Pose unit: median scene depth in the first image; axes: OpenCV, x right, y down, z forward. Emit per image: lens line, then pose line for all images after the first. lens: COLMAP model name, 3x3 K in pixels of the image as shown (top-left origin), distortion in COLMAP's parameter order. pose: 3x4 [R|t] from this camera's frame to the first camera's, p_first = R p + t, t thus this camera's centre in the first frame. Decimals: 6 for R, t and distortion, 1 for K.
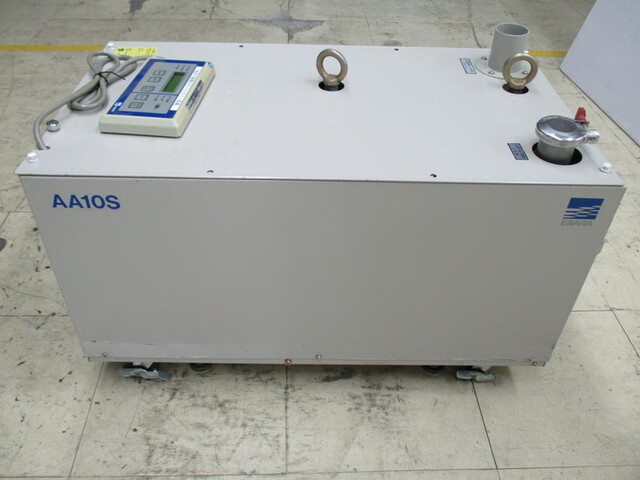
lens RADIAL K [[564.6, 0, 317.8], [0, 564.6, 241.8], [0, 0, 1]] dist [-0.008558, -0.018017]
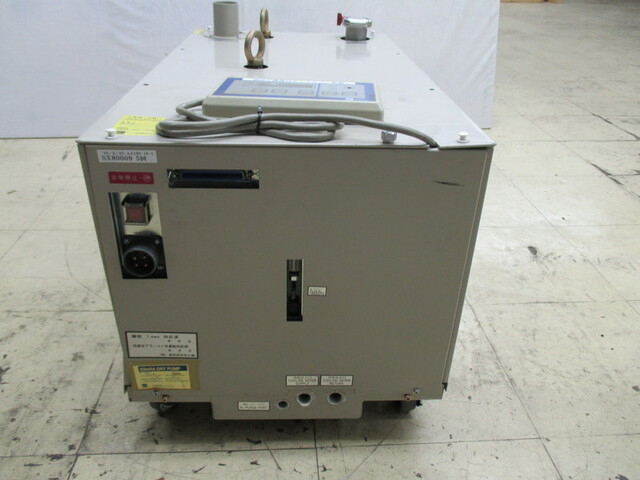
lens RADIAL K [[529.1, 0, 314.2], [0, 529.1, 237.5], [0, 0, 1]] dist [-0.006377, -0.016630]
pose [[-0.034268, -0.490603, 0.870709, -0.988749], [0.598488, 0.687660, 0.411018, -0.398303], [-0.800398, 0.535194, 0.270055, 0.831895]]
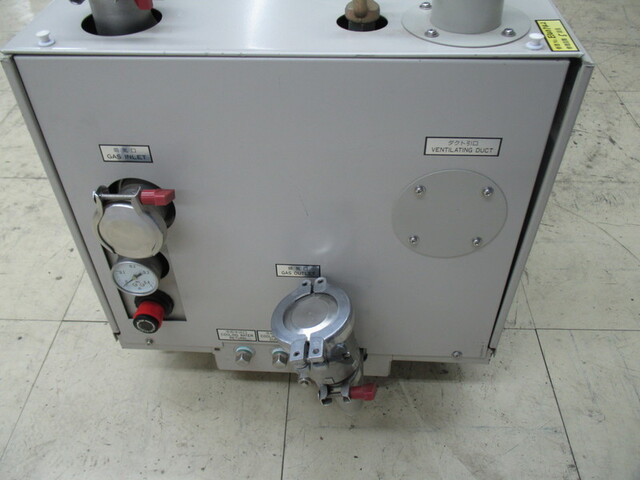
lens RADIAL K [[564.6, 0, 316.5], [0, 564.6, 235.9], [0, 0, 1]] dist [-0.008558, -0.018017]
pose [[-0.070913, 0.682897, -0.727065, 0.829842], [-0.604588, 0.550325, 0.575861, -0.437260], [0.793375, 0.480411, 0.373846, 0.882068]]
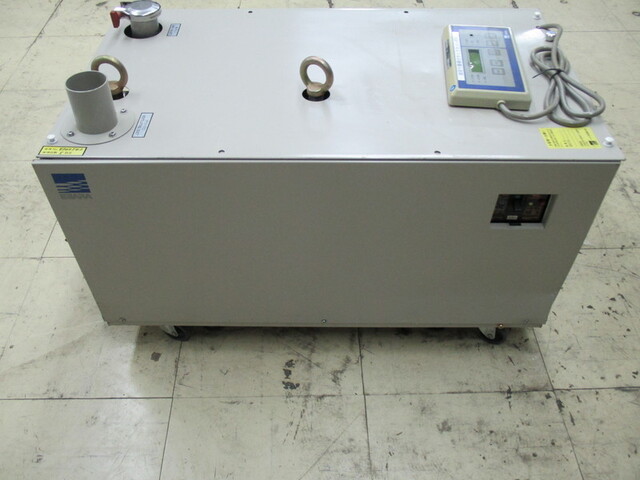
lens RADIAL K [[564.6, 0, 316.5], [0, 564.6, 241.5], [0, 0, 1]] dist [-0.008558, -0.018017]
pose [[-0.999884, -0.004369, 0.014570, -0.004049], [0.014137, 0.086500, 0.996152, -1.160305], [-0.005613, 0.996242, -0.086428, 1.324956]]
